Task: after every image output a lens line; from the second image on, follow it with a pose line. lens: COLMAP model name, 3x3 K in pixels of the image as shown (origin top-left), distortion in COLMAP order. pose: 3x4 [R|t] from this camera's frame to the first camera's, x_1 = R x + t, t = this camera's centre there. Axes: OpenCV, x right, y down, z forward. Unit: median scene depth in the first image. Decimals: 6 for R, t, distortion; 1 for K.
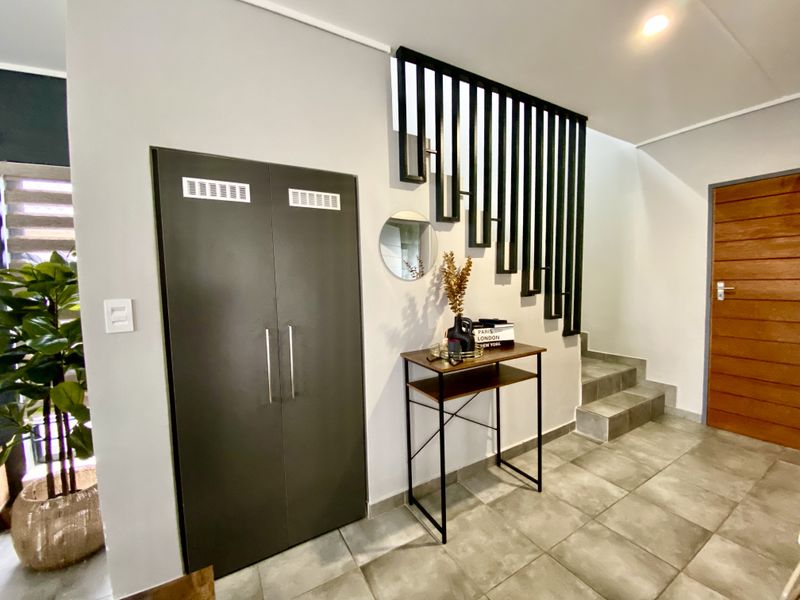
lens RADIAL K [[322.3, 0, 400.0], [0, 322.3, 300.0], [0, 0, 1]] dist [-0.007879, -0.000272]
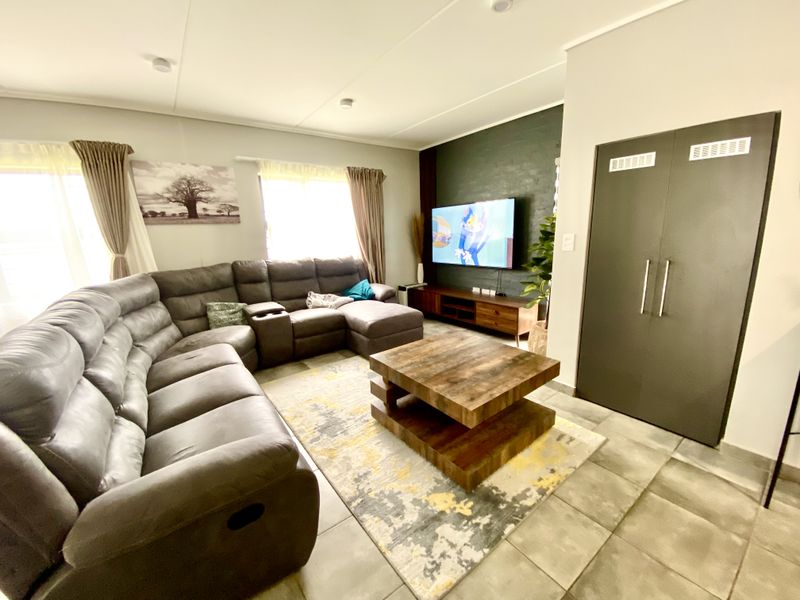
lens RADIAL K [[322.3, 0, 400.0], [0, 322.3, 300.0], [0, 0, 1]] dist [-0.007879, -0.000272]
pose [[0.115811, 0.233439, -0.965450, 0.645547], [-0.039550, 0.972303, 0.230352, -0.014097], [0.992484, 0.011507, 0.121836, -0.176768]]
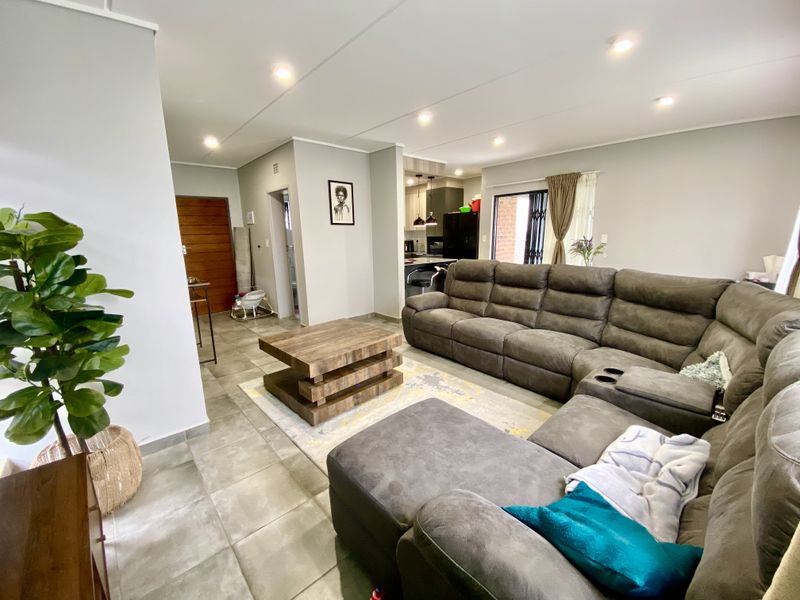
lens RADIAL K [[314.6, 0, 400.0], [0, 314.6, 307.1], [0, 0, 1]] dist [0.000208, -0.000038]
pose [[-0.211925, -0.189535, 0.958731, -1.781142], [0.087778, 0.973357, 0.211830, 0.027562], [-0.973336, 0.129048, -0.189641, 0.117561]]
